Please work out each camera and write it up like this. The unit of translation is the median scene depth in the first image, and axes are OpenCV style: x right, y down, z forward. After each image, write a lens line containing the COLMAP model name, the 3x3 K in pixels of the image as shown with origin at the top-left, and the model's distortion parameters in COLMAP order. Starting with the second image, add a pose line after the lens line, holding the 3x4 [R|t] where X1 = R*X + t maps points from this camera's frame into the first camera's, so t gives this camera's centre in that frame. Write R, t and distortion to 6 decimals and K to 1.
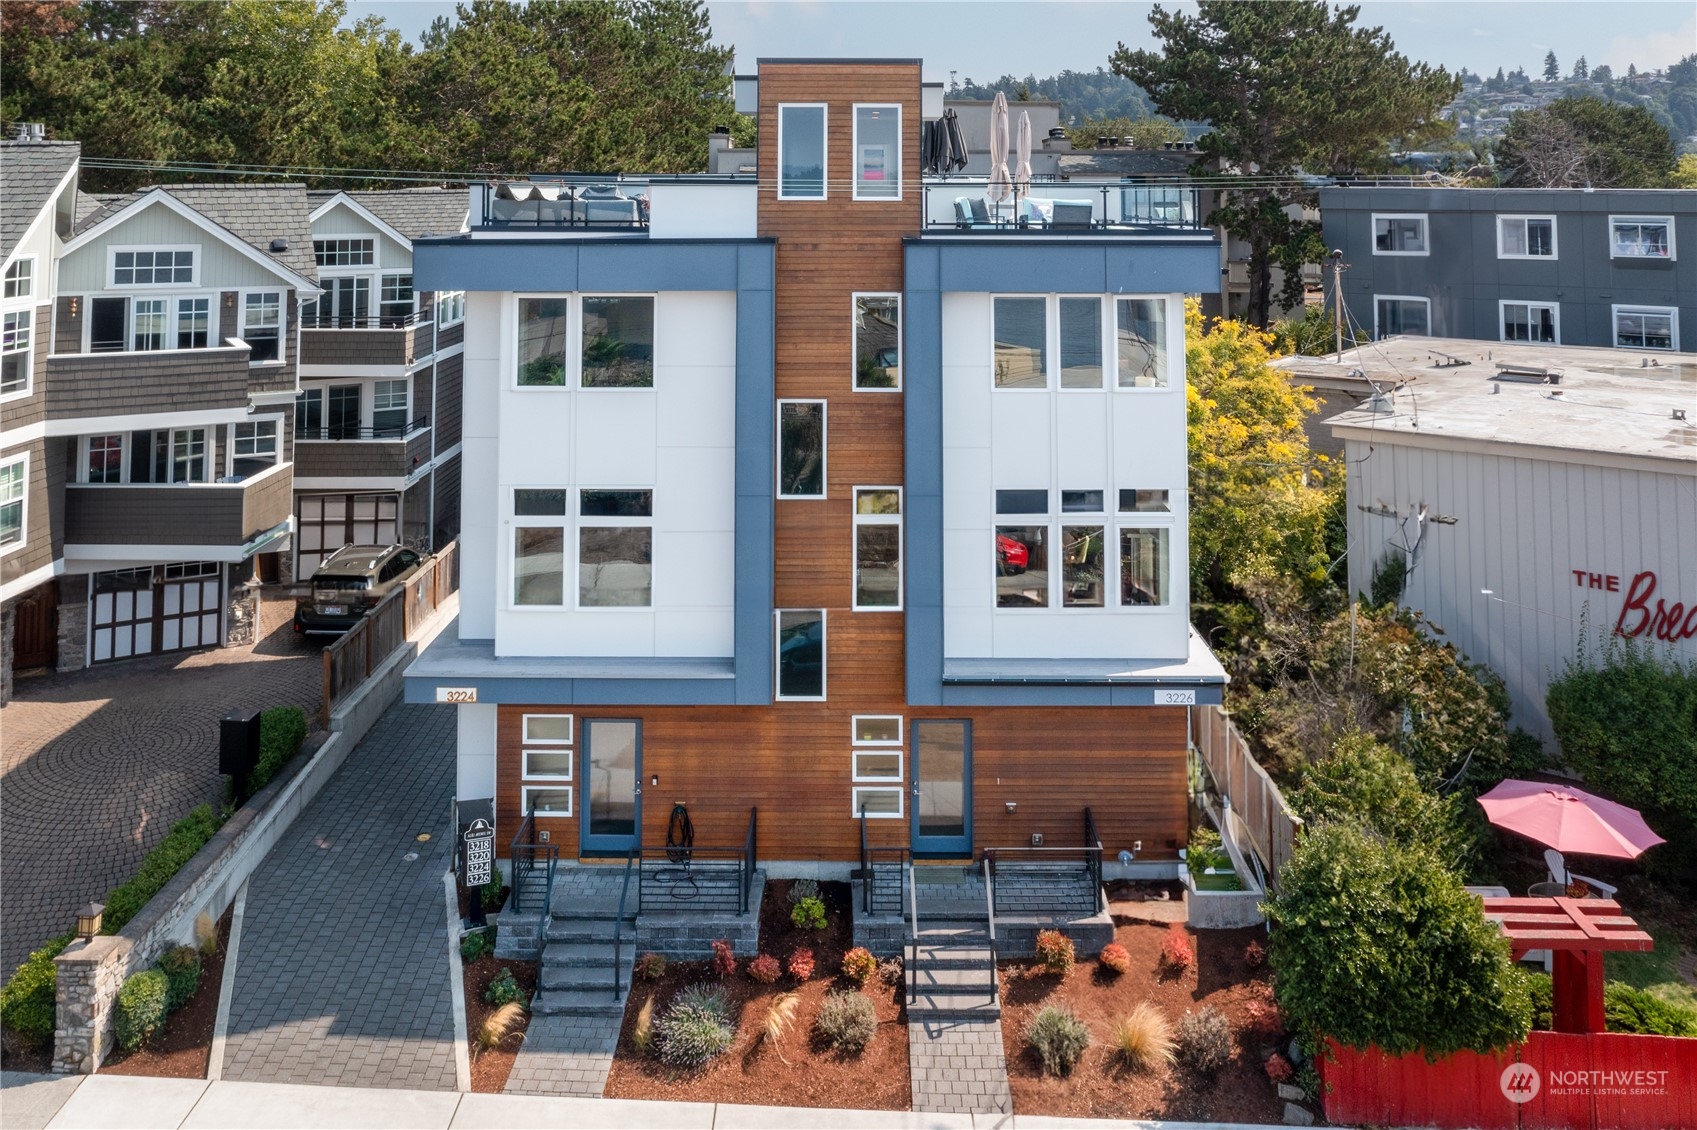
lens RADIAL K [[1395.7, 0, 844.4], [0, 1395.7, 100.6], [0, 0, 1]] dist [-0.017437, 0.007433]
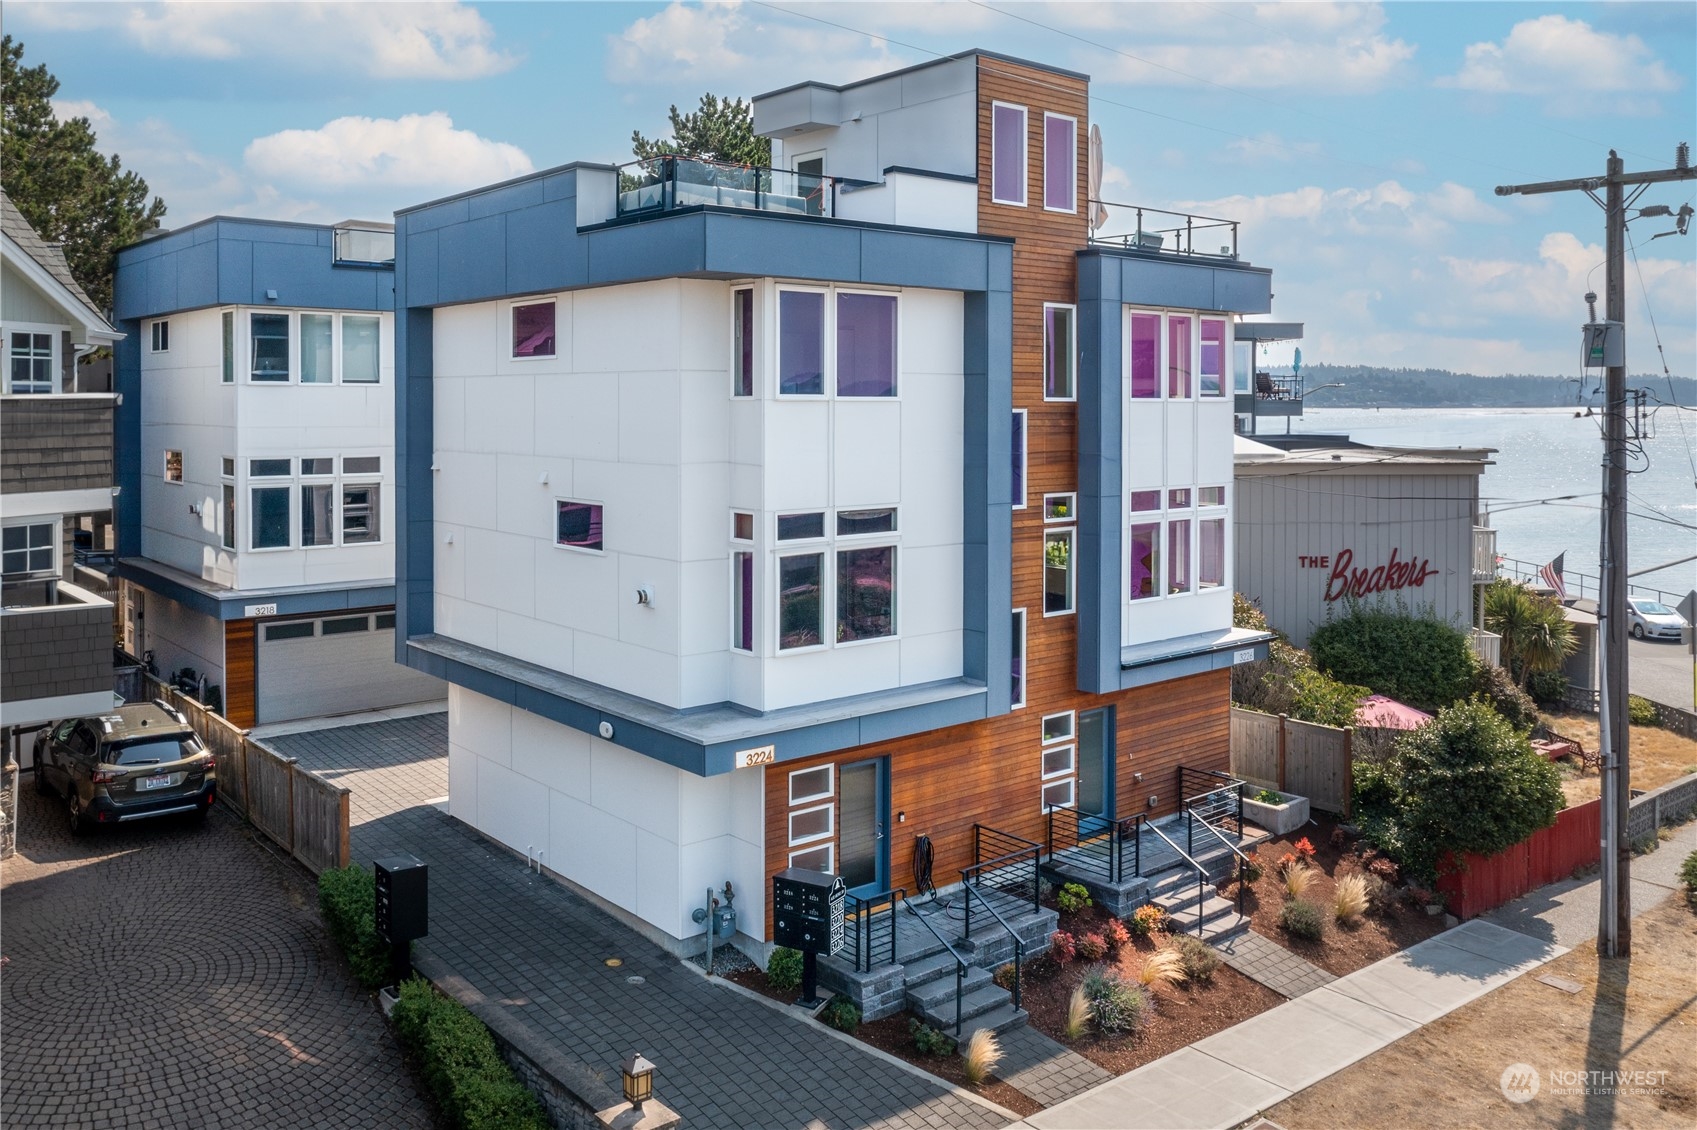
lens RADIAL K [[1385.4, 0, 869.1], [0, 1385.4, 421.4], [0, 0, 1]] dist [-0.012970, 0.009209]
pose [[0.758632, -0.012609, 0.651398, -0.741046], [-0.042368, 0.996742, 0.068636, 0.161720], [-0.650141, -0.079668, 0.755626, 0.333425]]
